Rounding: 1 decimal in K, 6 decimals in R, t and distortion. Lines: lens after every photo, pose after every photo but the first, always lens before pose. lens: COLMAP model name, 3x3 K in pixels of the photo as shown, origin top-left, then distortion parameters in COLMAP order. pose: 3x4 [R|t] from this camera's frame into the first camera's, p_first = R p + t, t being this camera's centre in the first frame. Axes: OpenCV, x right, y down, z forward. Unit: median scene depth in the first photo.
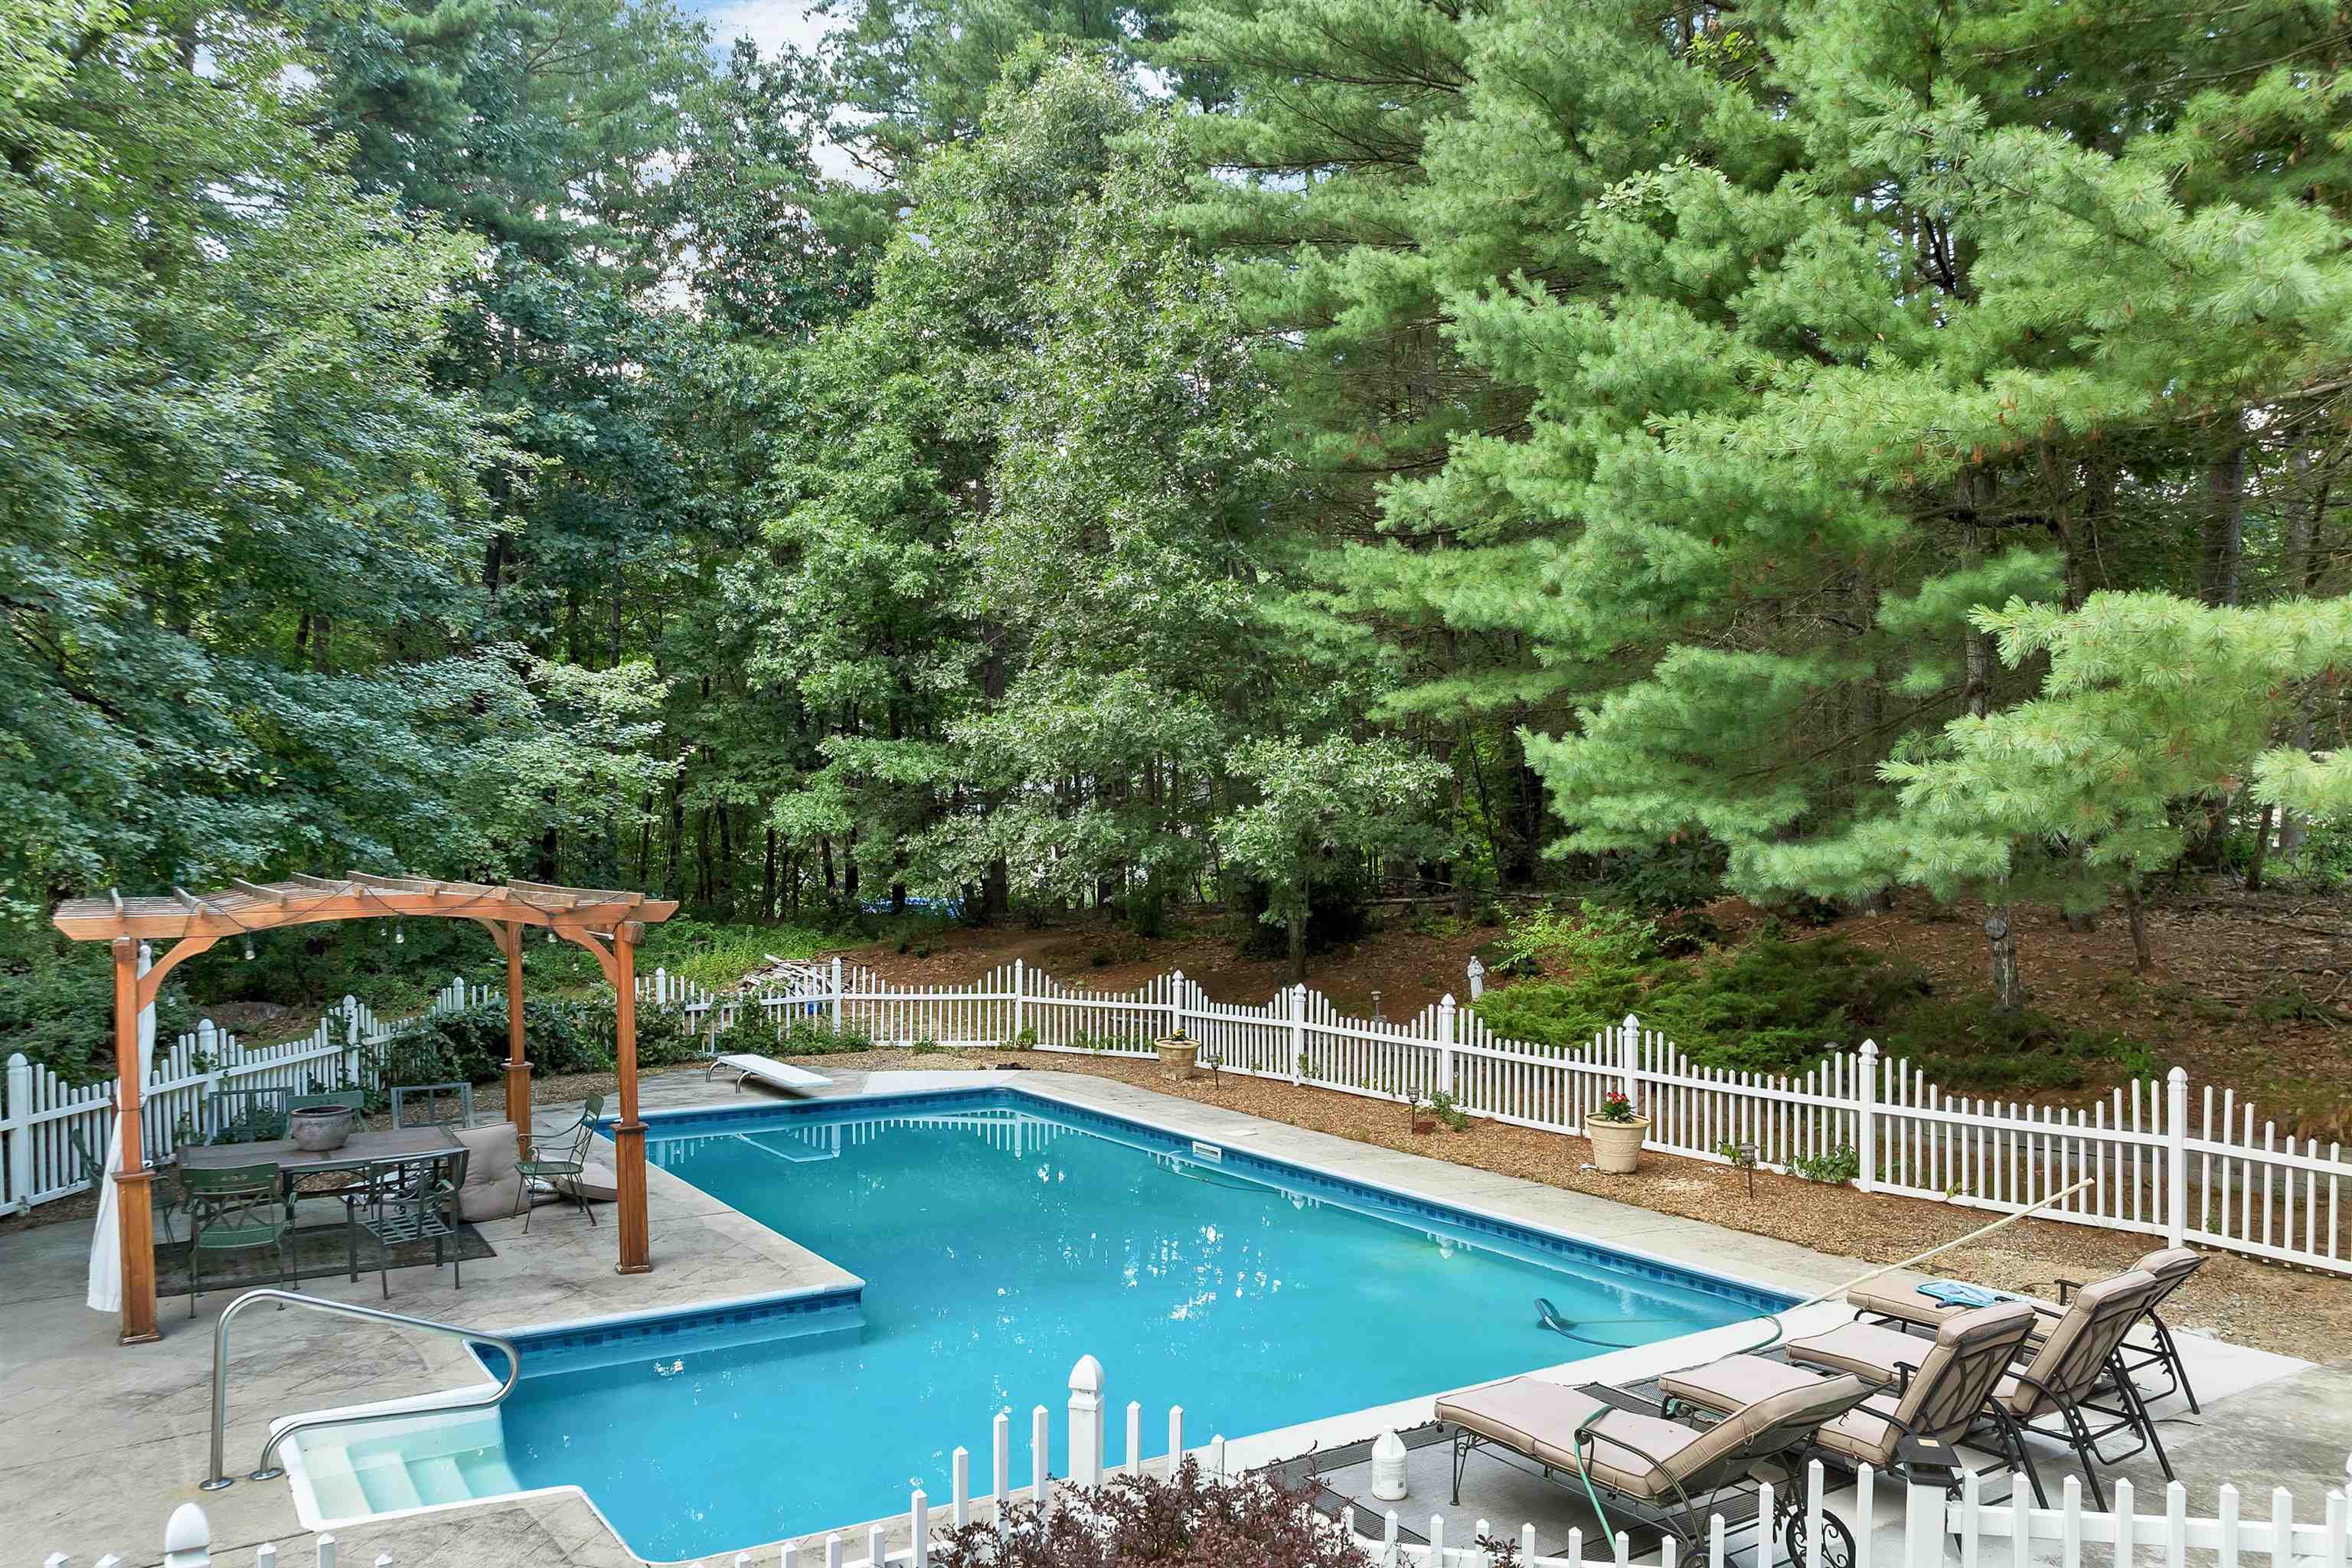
lens RADIAL K [[1710.7, 0, 1172.2], [0, 1710.7, 853.8], [0, 0, 1]] dist [-0.036001, -0.002457]
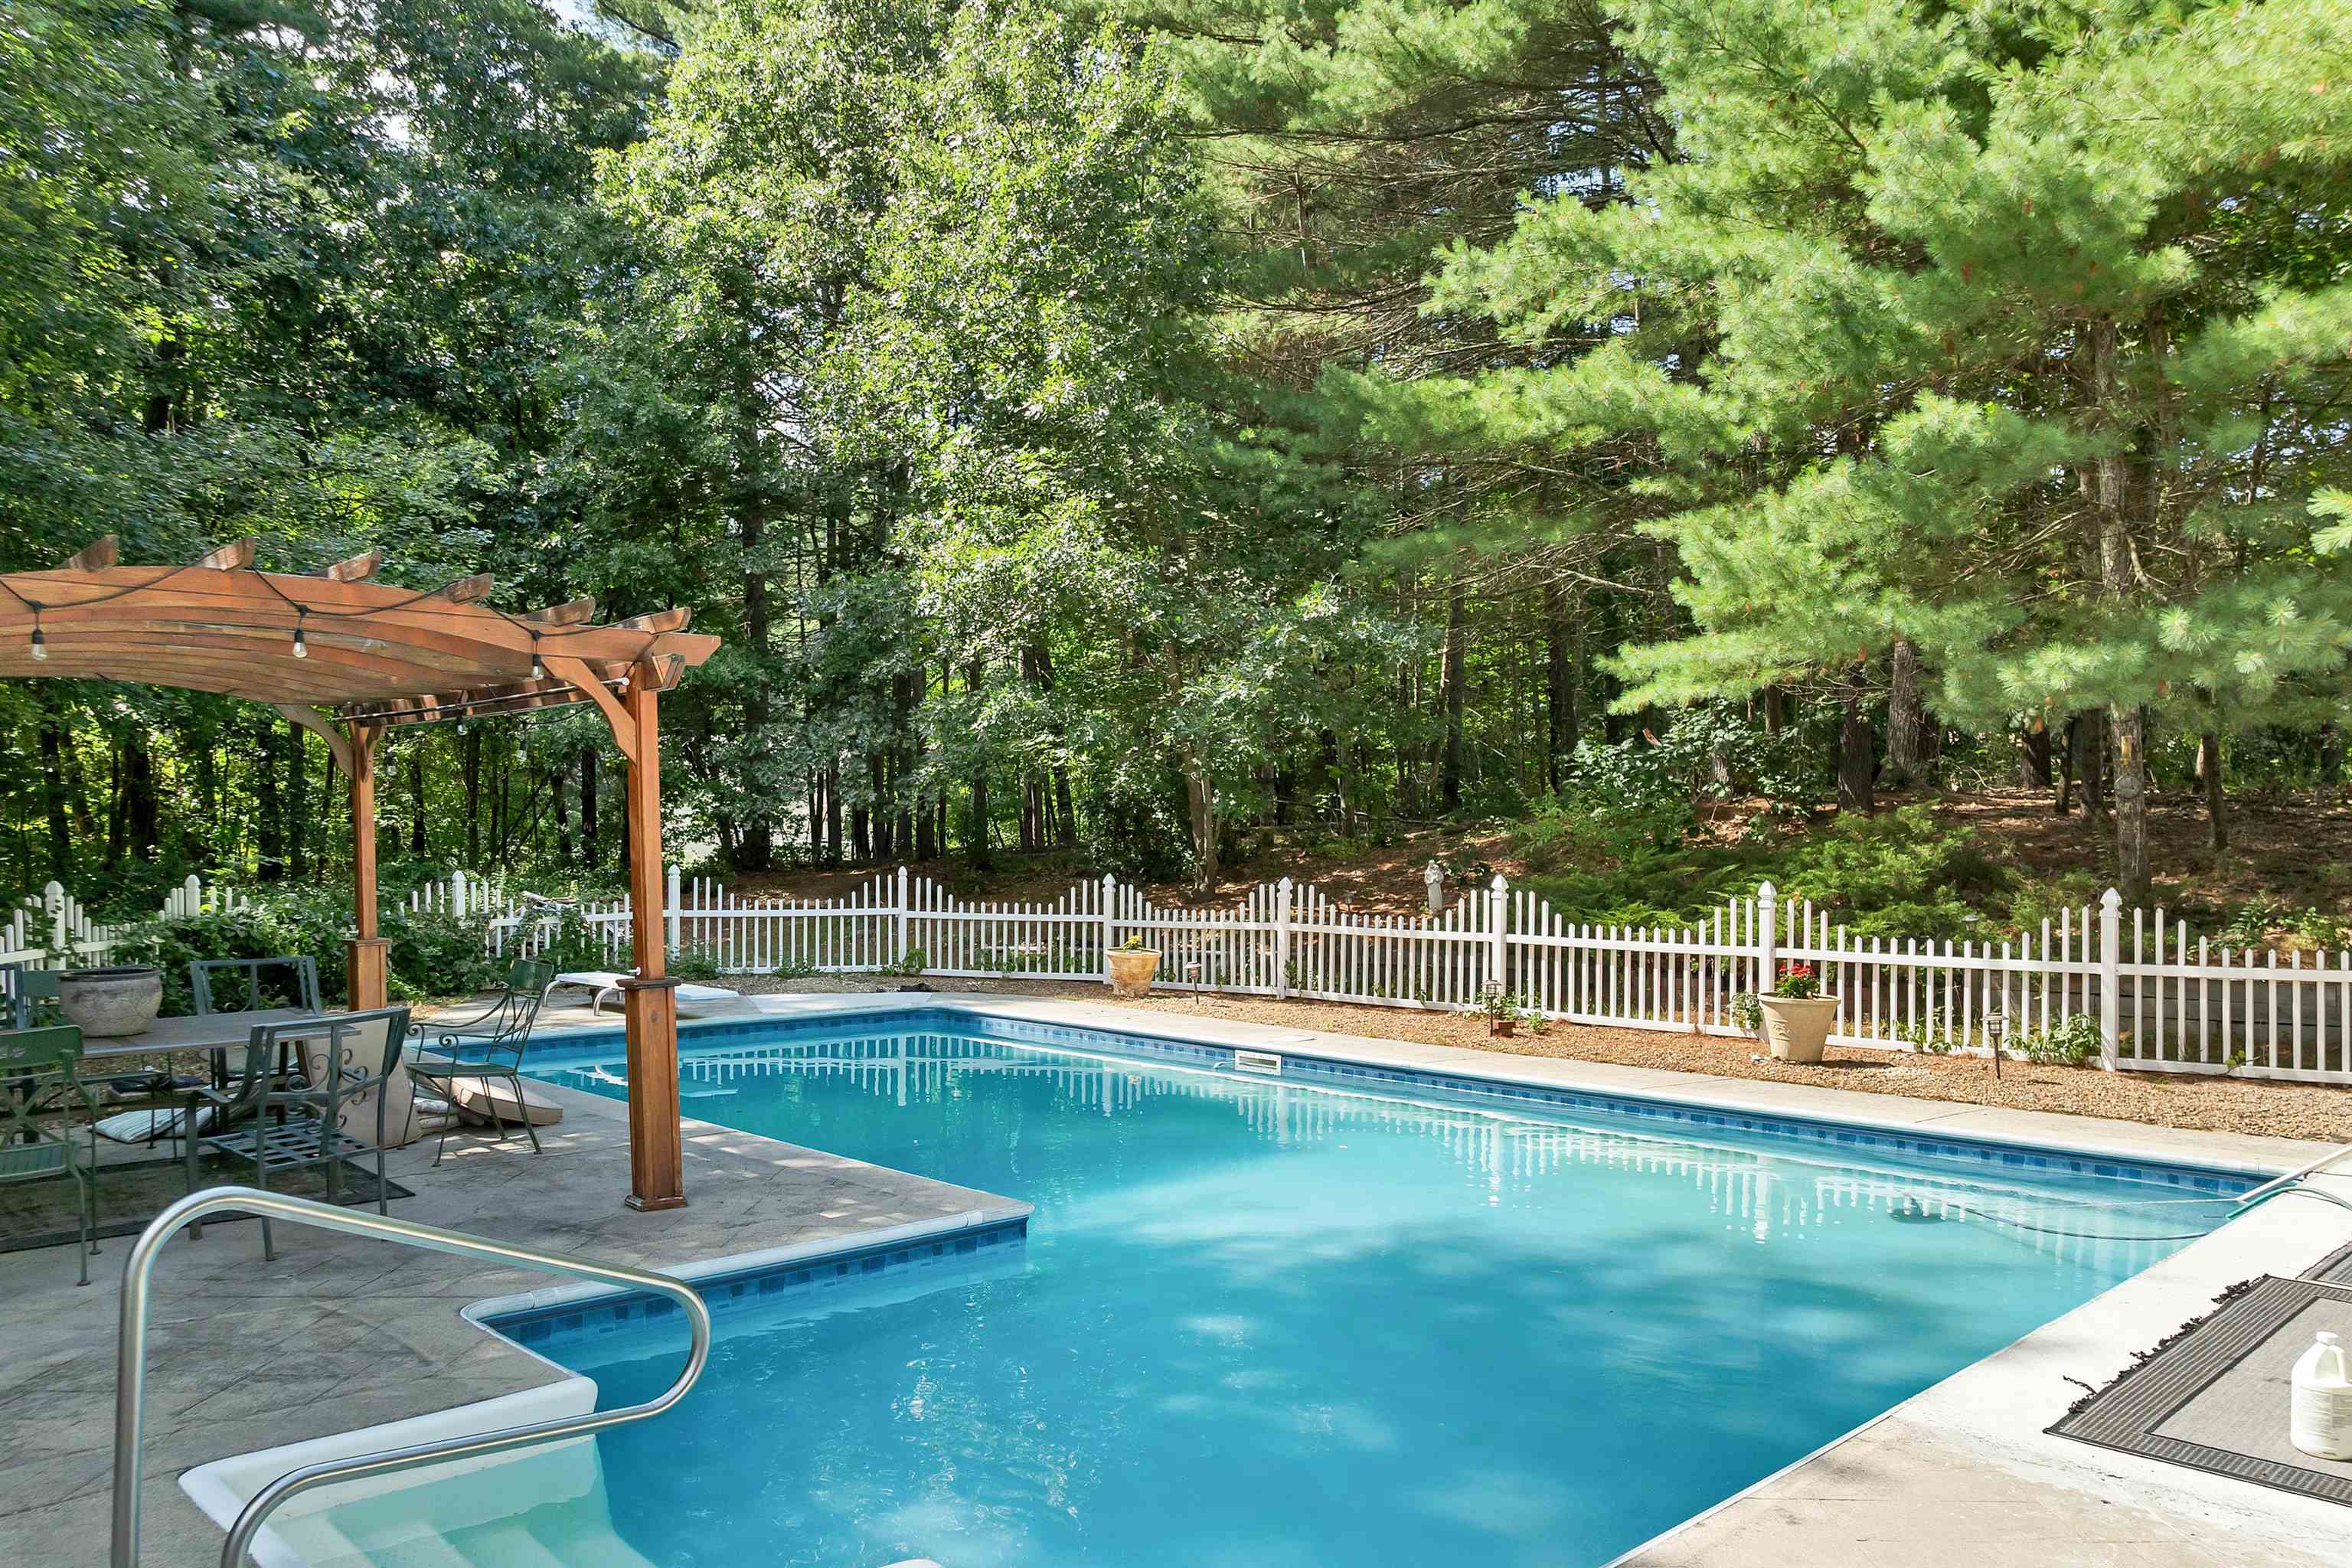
lens RADIAL K [[1710.7, 0, 1172.2], [0, 1710.7, 853.8], [0, 0, 1]] dist [-0.036001, -0.002457]
pose [[0.981689, -0.000650, 0.190492, -0.134792], [0.000186, 0.999997, 0.002457, 0.060334], [-0.190493, -0.002377, 0.981686, 0.182015]]
